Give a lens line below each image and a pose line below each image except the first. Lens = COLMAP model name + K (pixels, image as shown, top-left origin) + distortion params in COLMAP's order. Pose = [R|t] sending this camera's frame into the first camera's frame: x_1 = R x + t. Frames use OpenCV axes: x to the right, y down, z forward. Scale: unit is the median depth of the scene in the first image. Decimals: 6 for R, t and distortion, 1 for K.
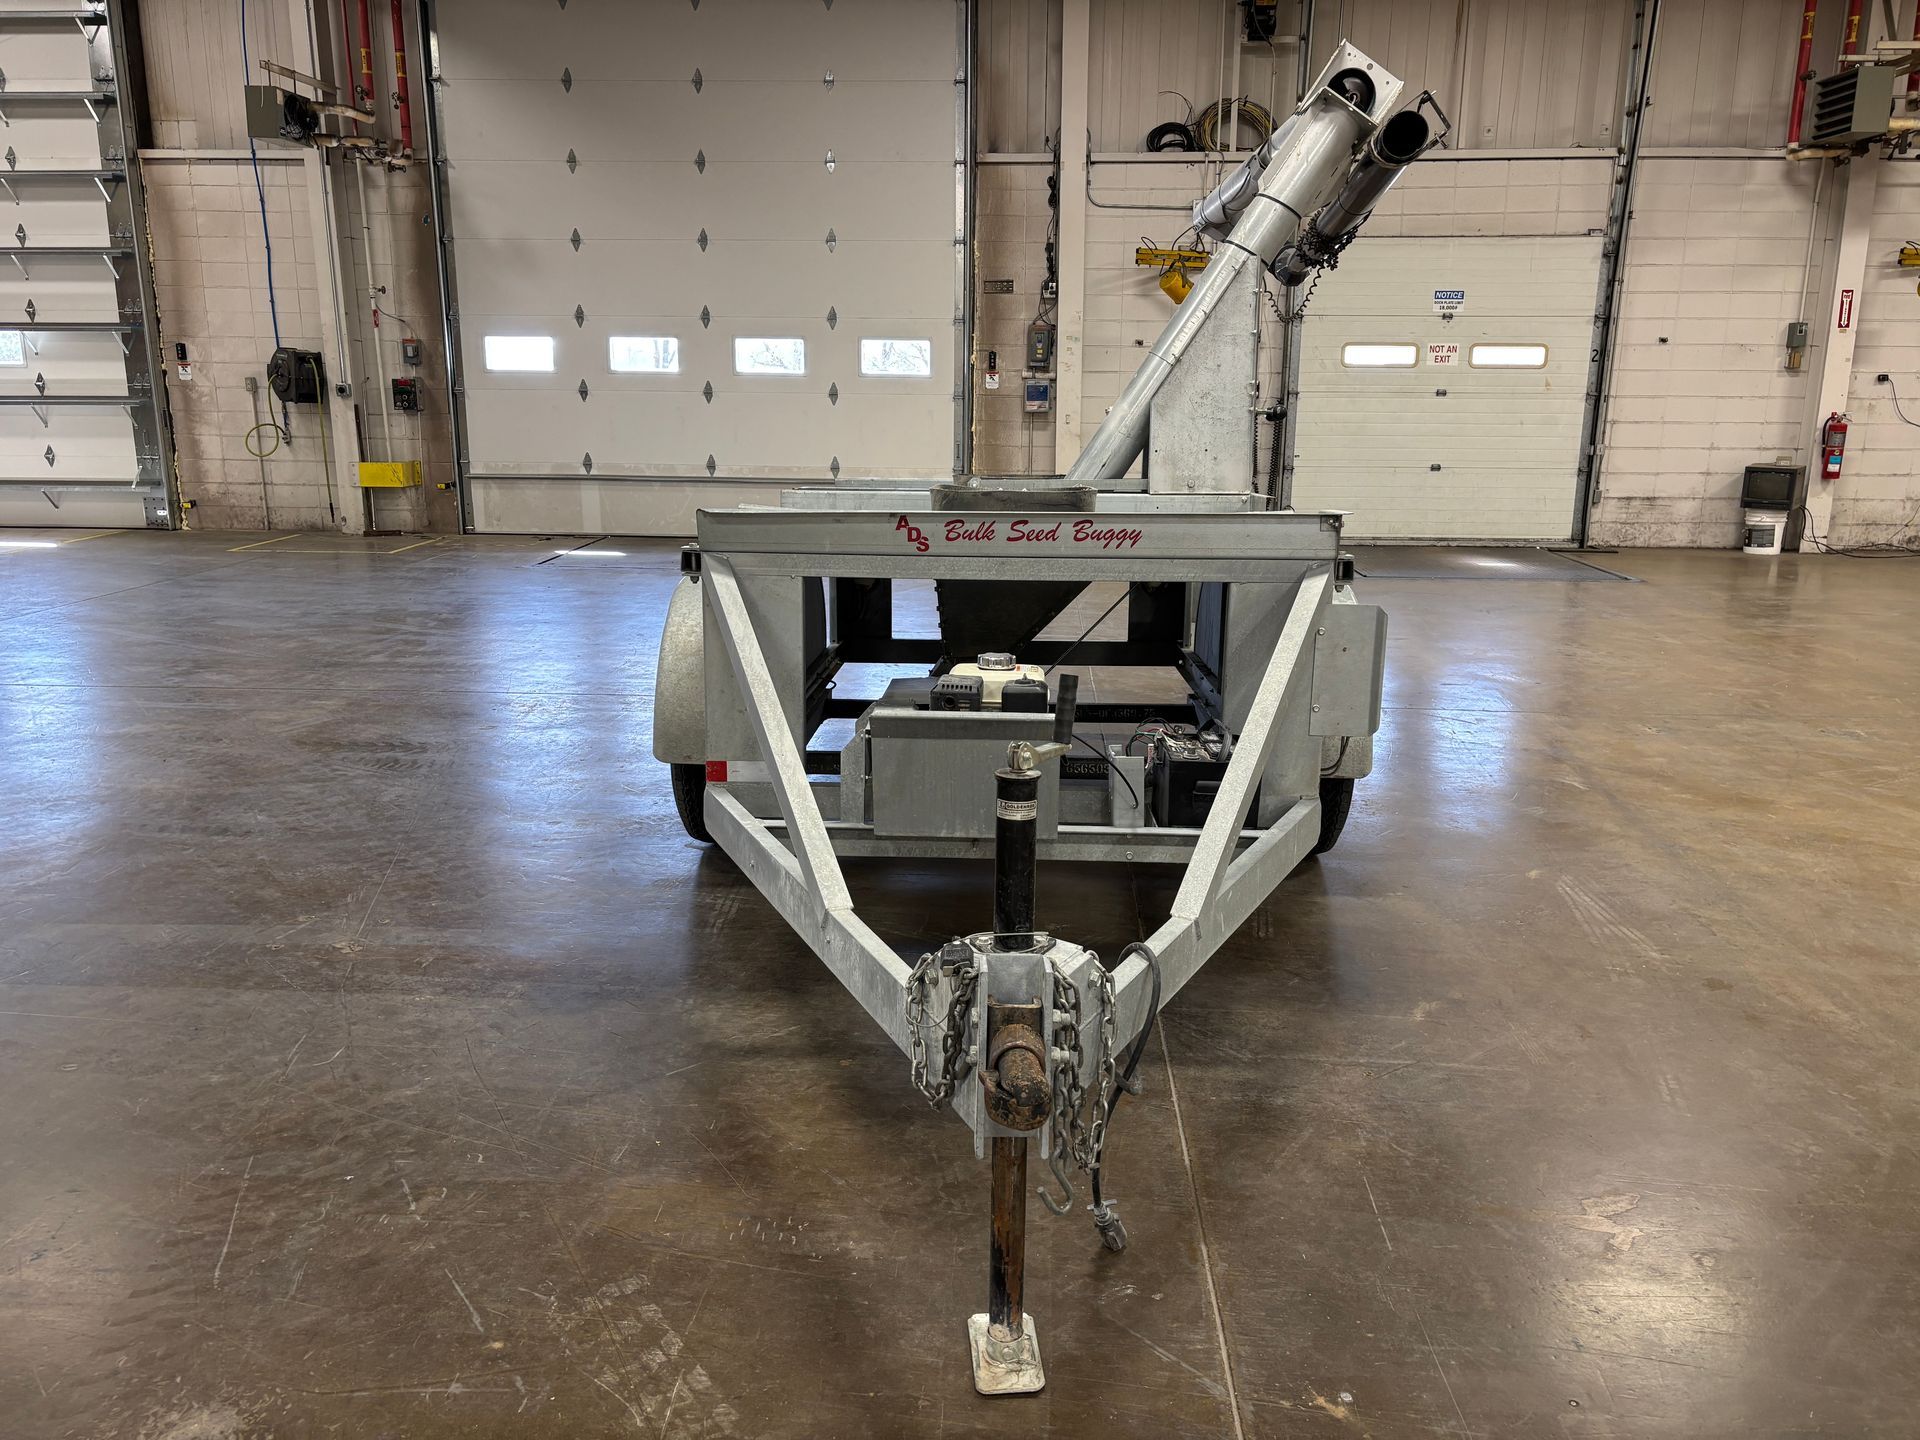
lens RADIAL K [[1440.6, 0, 959.8], [0, 1440.6, 704.0], [0, 0, 1]] dist [0.056579, -0.061854]
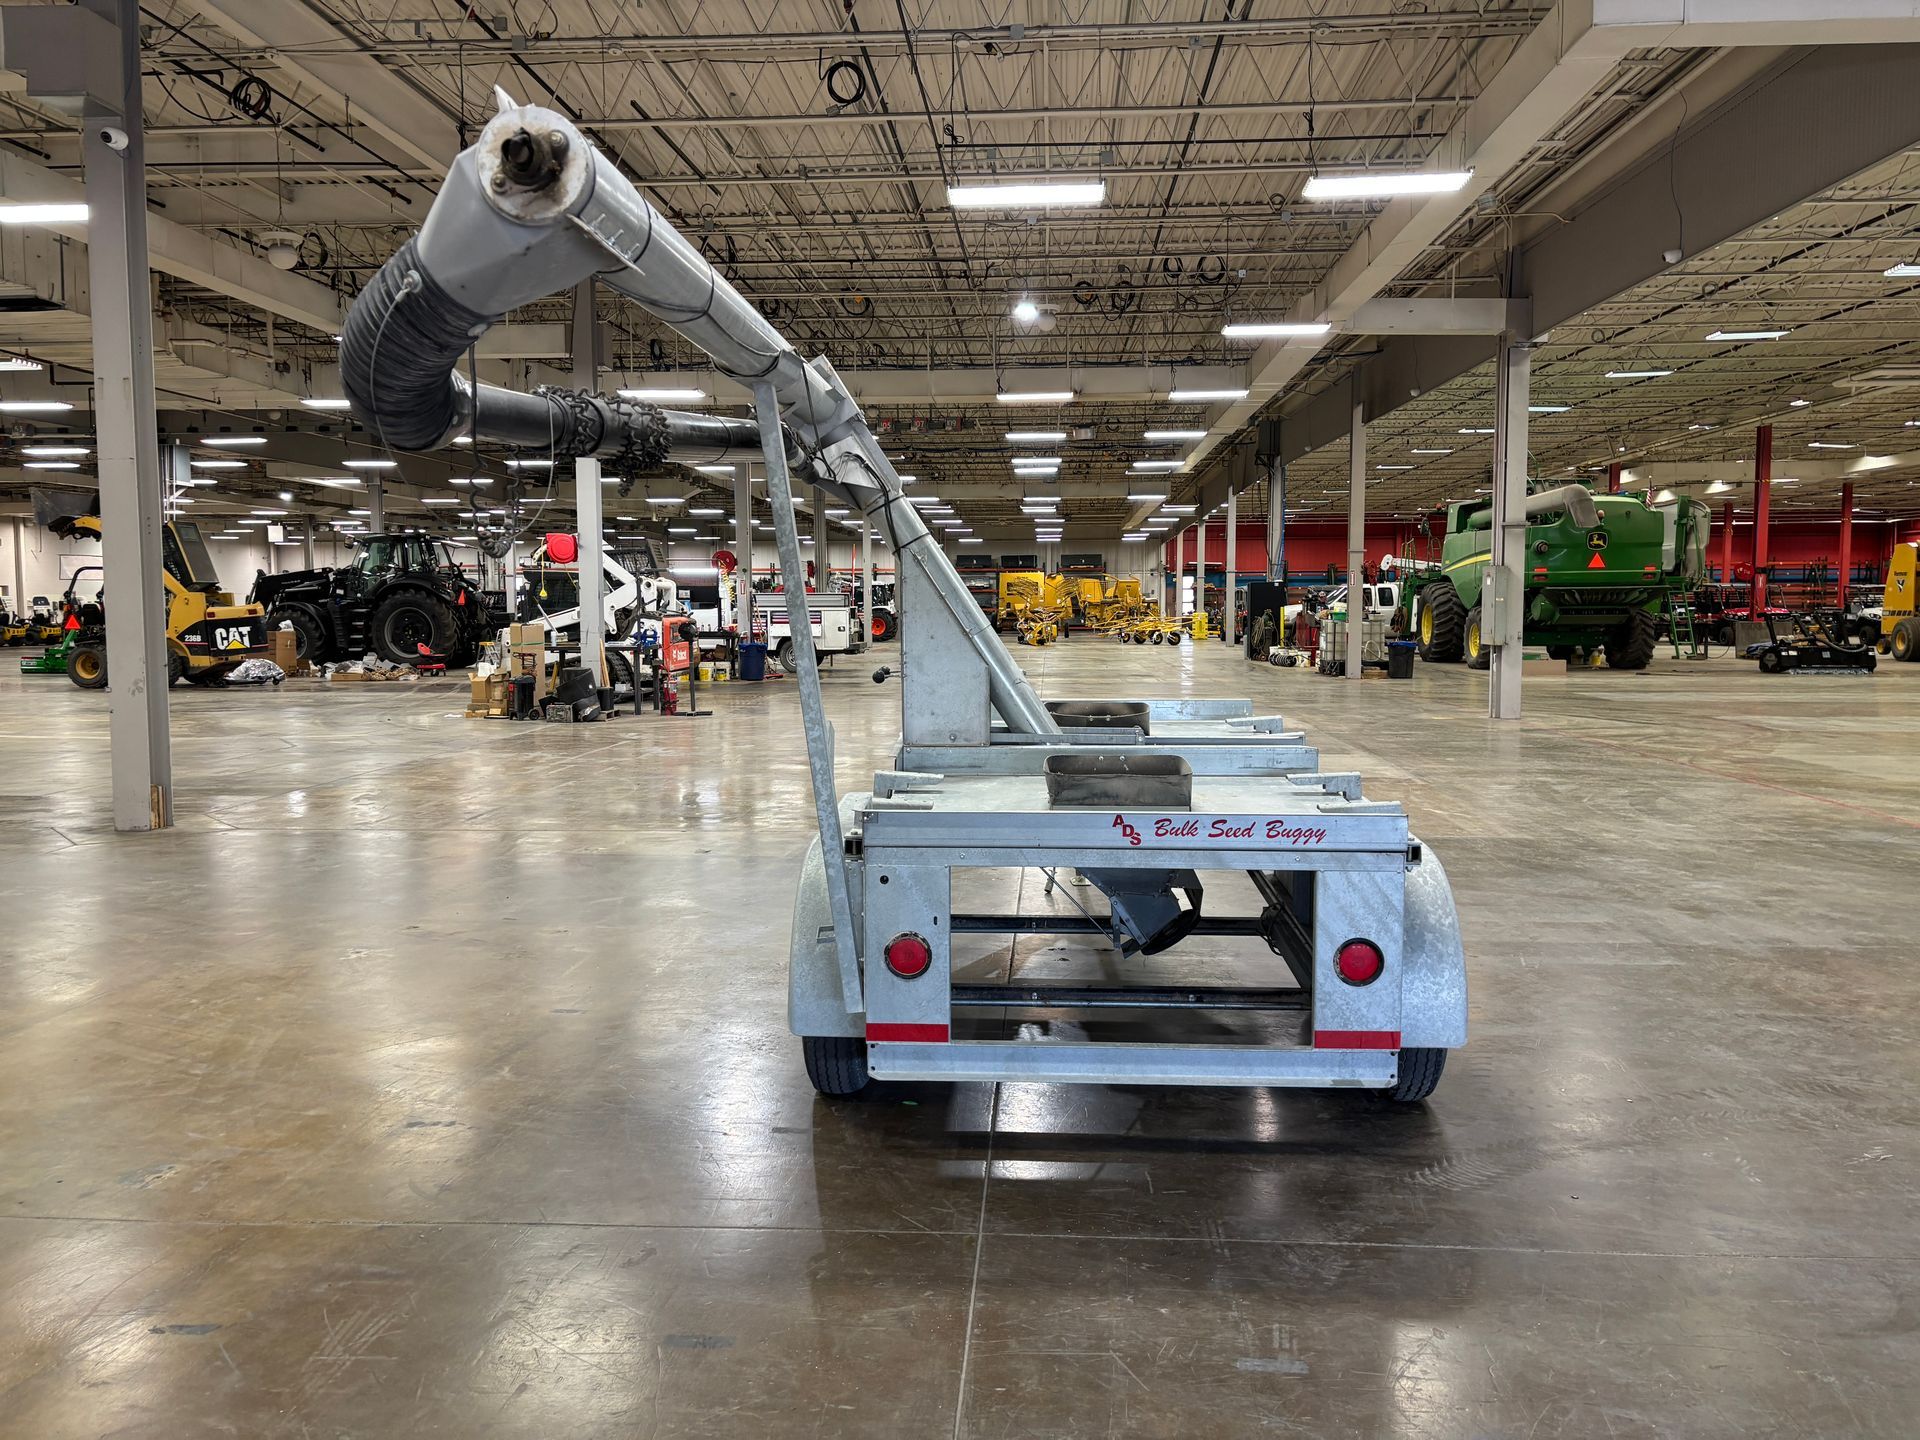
lens RADIAL K [[1440.6, 0, 965.3], [0, 1440.6, 712.0], [0, 0, 1]] dist [0.056579, -0.061854]
pose [[-0.999852, -0.005180, 0.016396, 0.049464], [-0.000048, 0.954380, 0.298595, -0.192335], [-0.017194, 0.298551, -0.954239, 0.784693]]
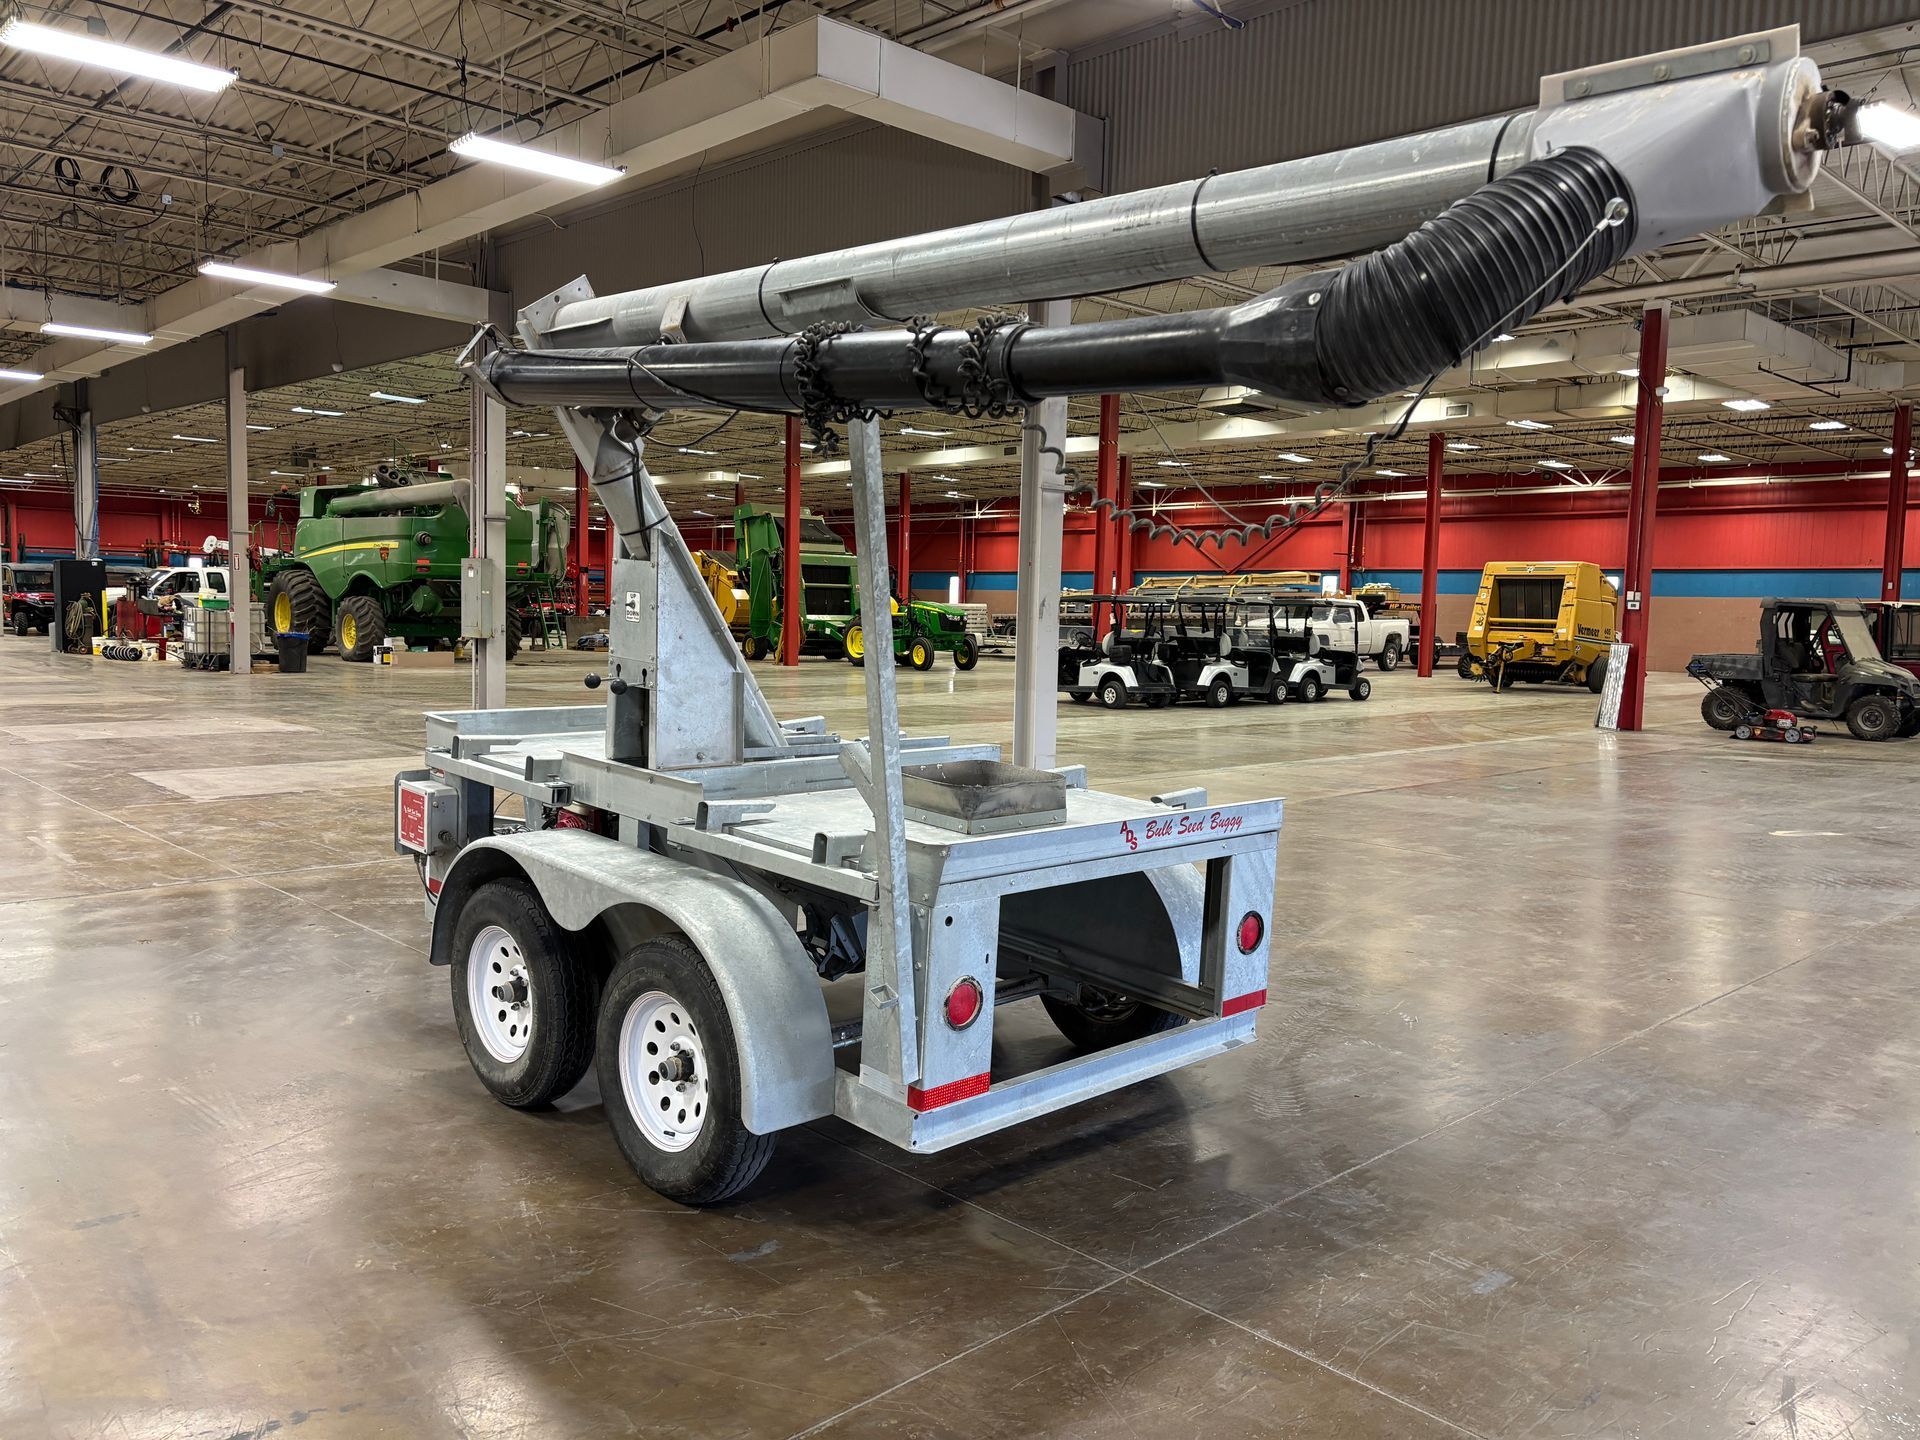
lens RADIAL K [[1440.6, 0, 957.1], [0, 1440.6, 724.2], [0, 0, 1]] dist [0.056579, -0.061854]
pose [[-0.690346, 0.038376, -0.722461, 0.273528], [-0.188479, 0.954570, 0.230806, -0.161616], [0.698497, 0.295505, -0.651750, 0.660454]]
